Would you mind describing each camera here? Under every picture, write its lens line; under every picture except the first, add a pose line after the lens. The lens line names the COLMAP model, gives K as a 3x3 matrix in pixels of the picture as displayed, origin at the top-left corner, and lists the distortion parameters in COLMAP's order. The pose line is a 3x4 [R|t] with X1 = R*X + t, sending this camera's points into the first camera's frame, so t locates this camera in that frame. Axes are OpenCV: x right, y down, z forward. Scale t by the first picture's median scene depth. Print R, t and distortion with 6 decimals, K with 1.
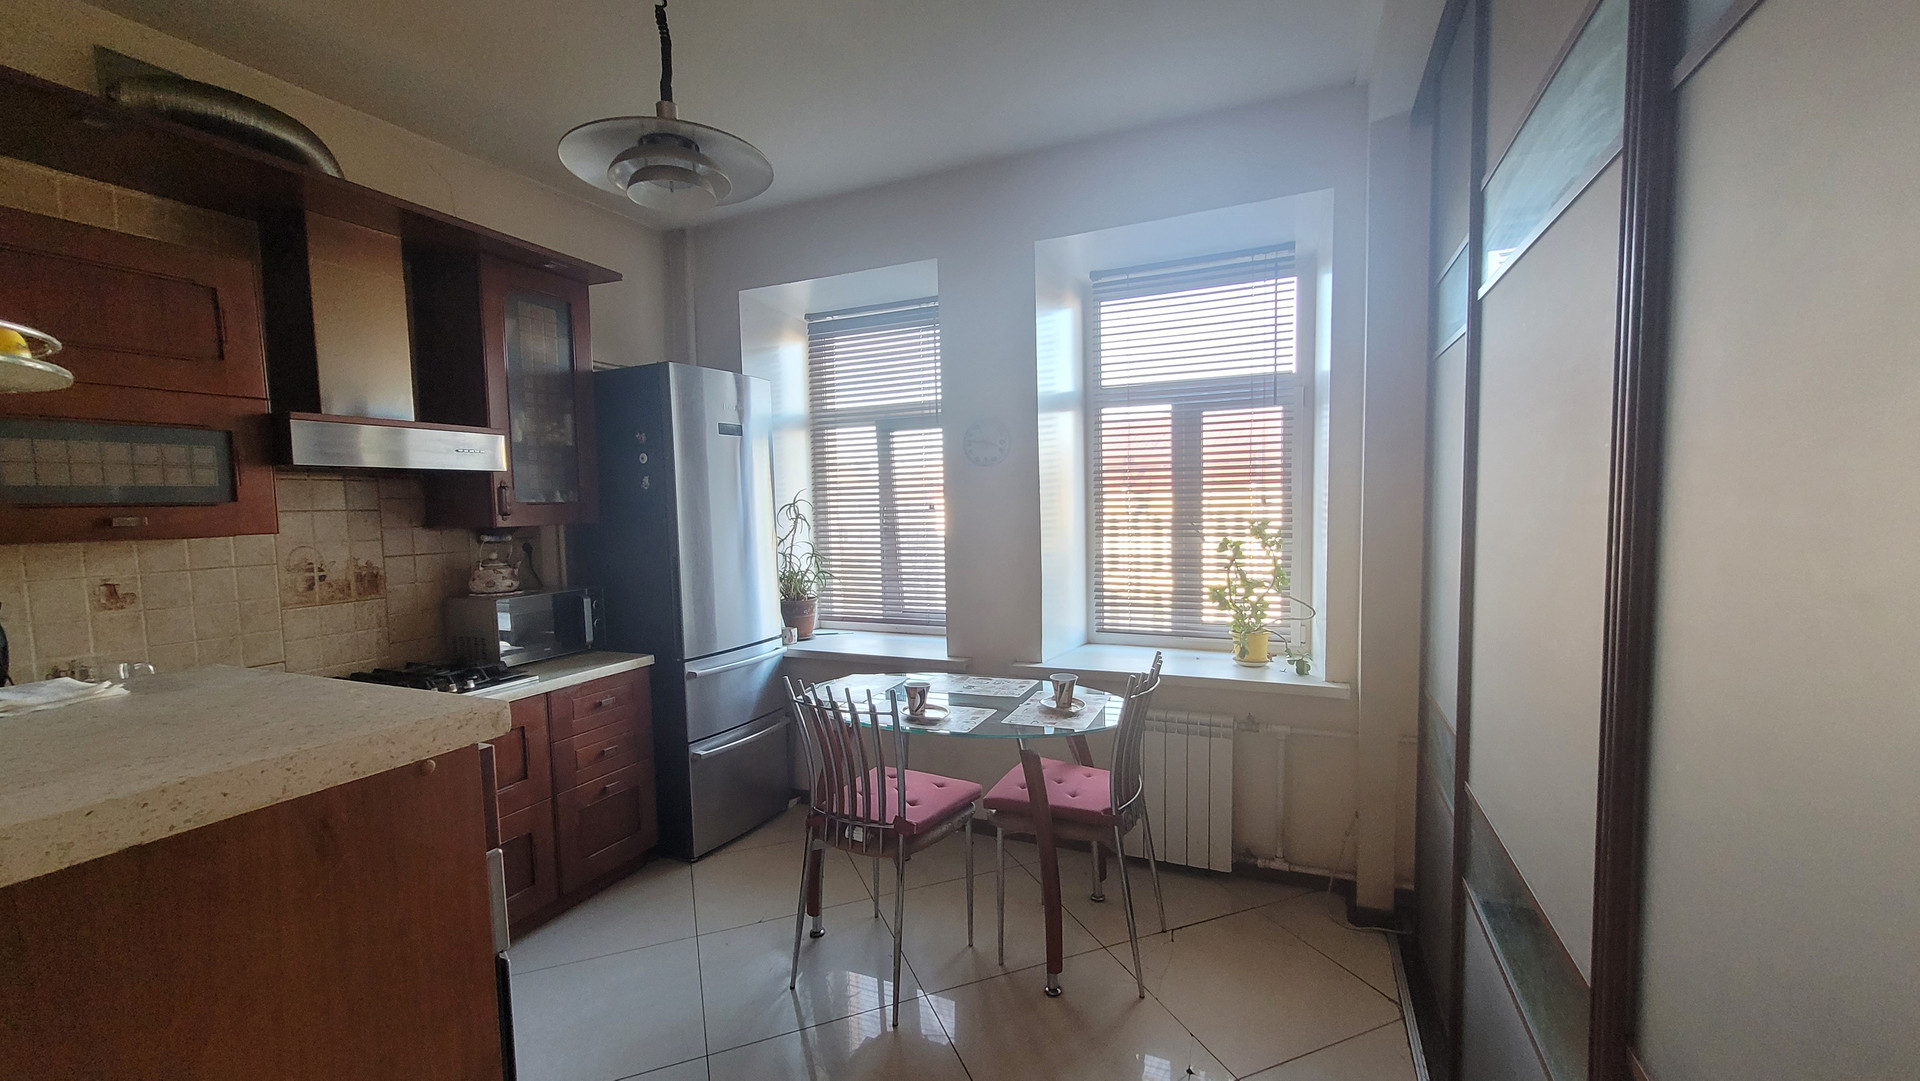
lens RADIAL K [[761.0, 0, 947.7], [0, 761.0, 545.9], [0, 0, 1]] dist [0.006809, 0.001231]
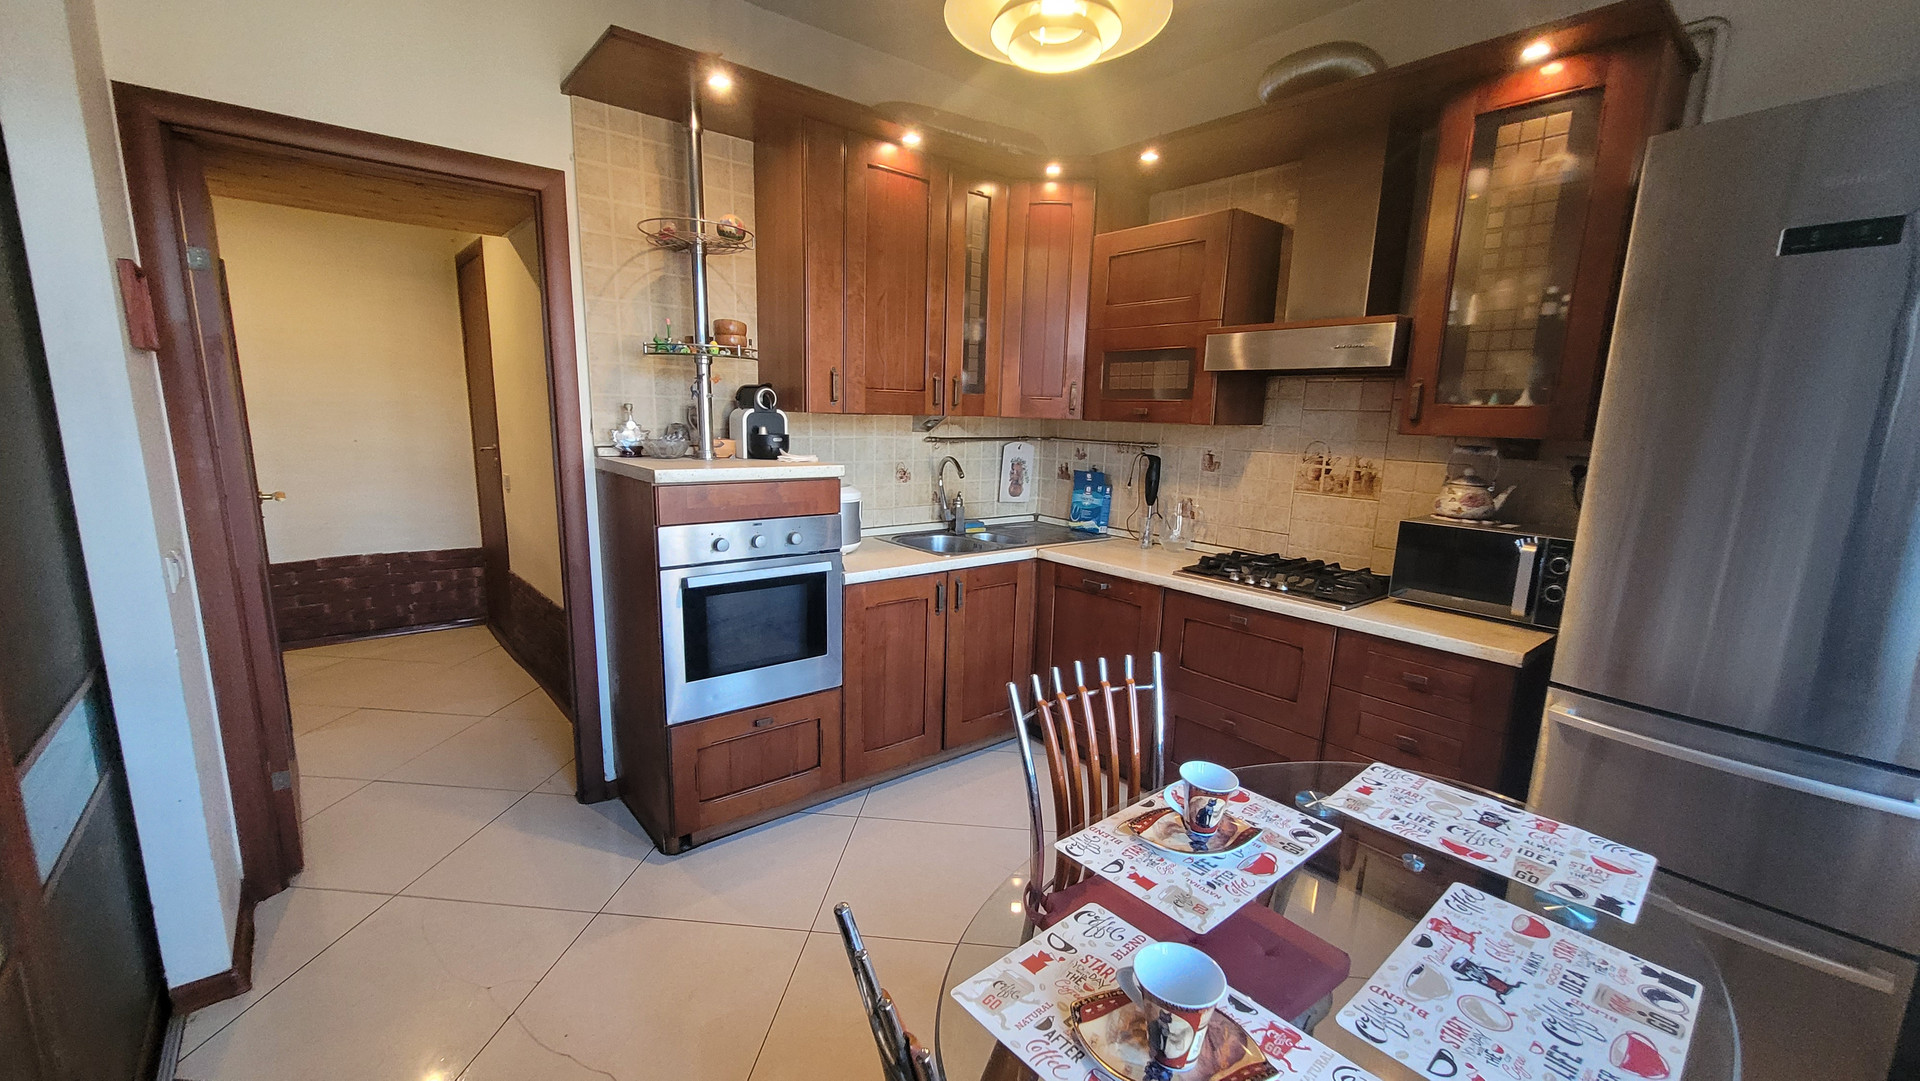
lens RADIAL K [[761.0, 0, 958.4], [0, 761.0, 551.7], [0, 0, 1]] dist [0.006809, 0.001231]
pose [[-0.429114, 0.178187, -0.885500, 0.382693], [-0.068163, 0.971165, 0.228457, -0.055280], [0.900675, 0.158393, -0.404595, 0.881418]]
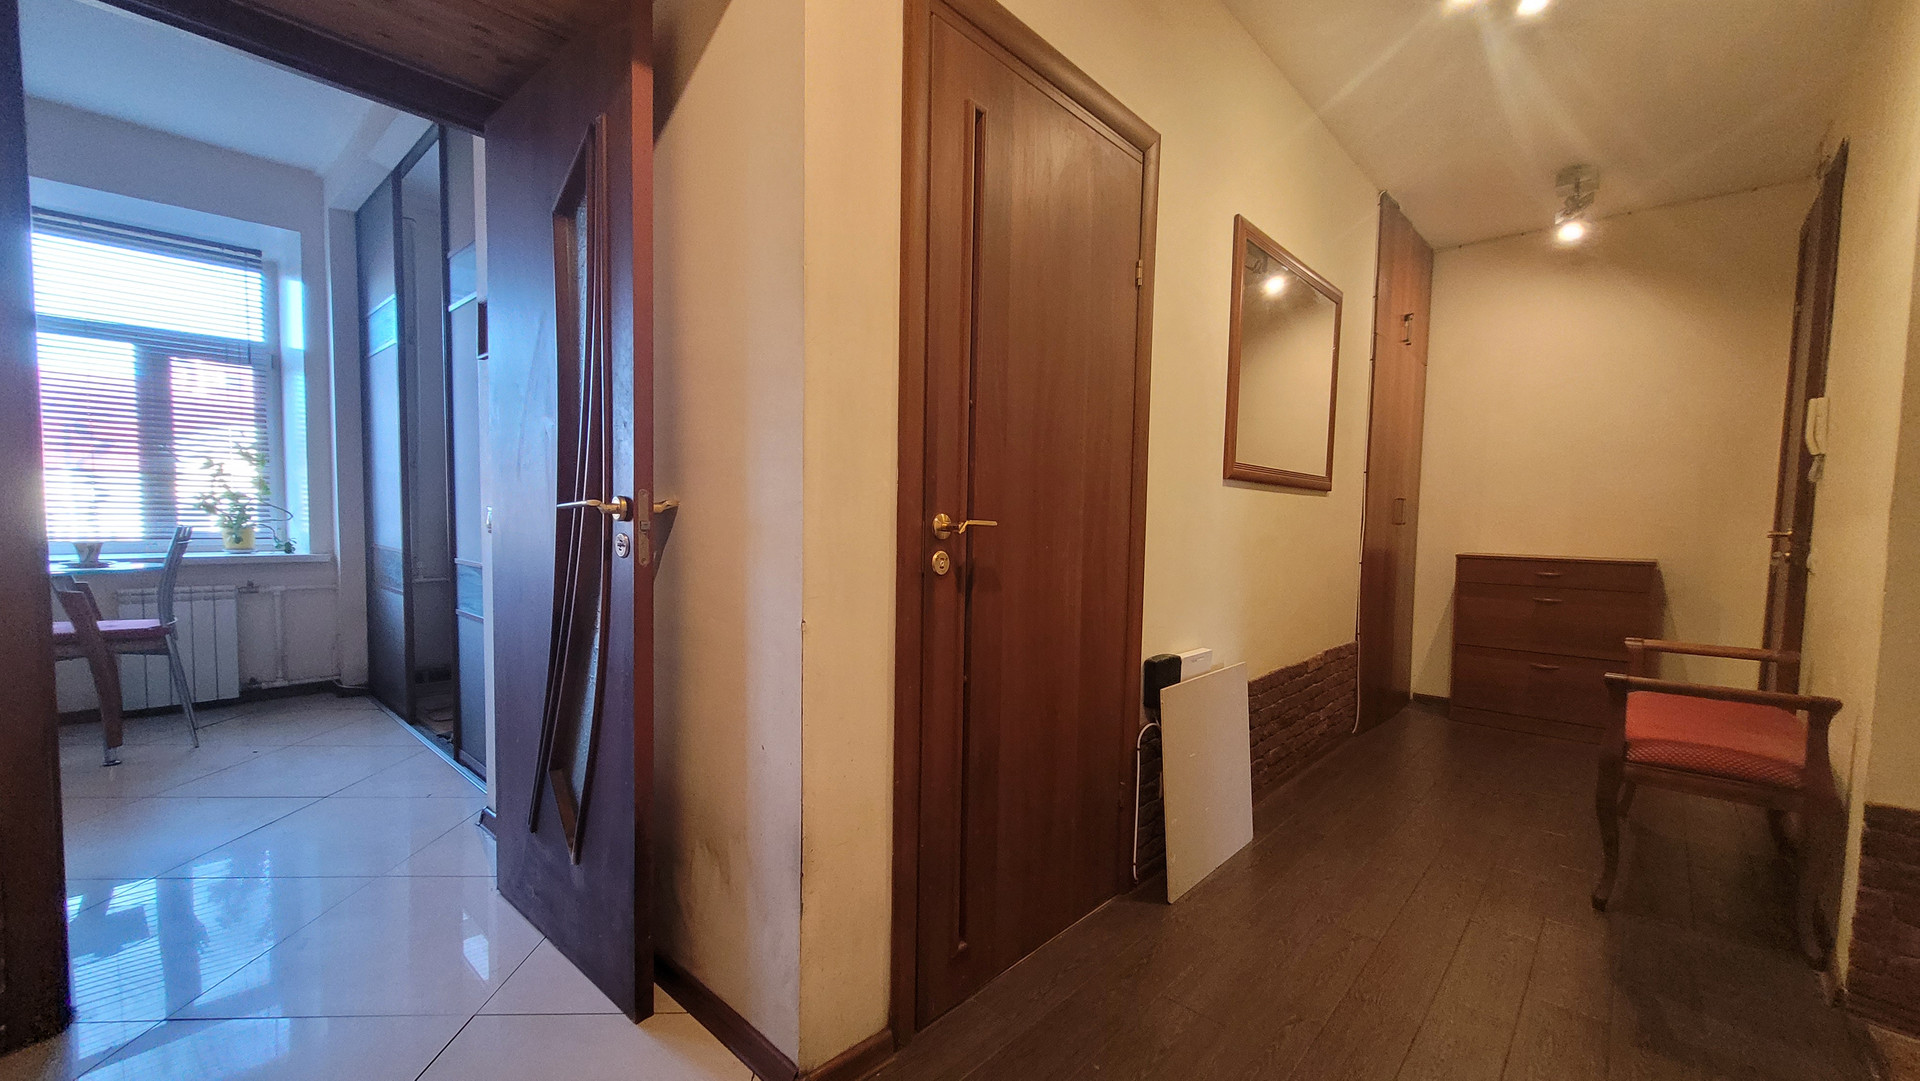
lens RADIAL K [[761.0, 0, 962.1], [0, 761.0, 544.9], [0, 0, 1]] dist [0.006809, 0.001231]
pose [[0.307959, -0.035501, 0.950737, -0.547535], [0.035695, 0.999031, 0.025742, 0.164449], [-0.950730, 0.026009, 0.308928, -0.698506]]
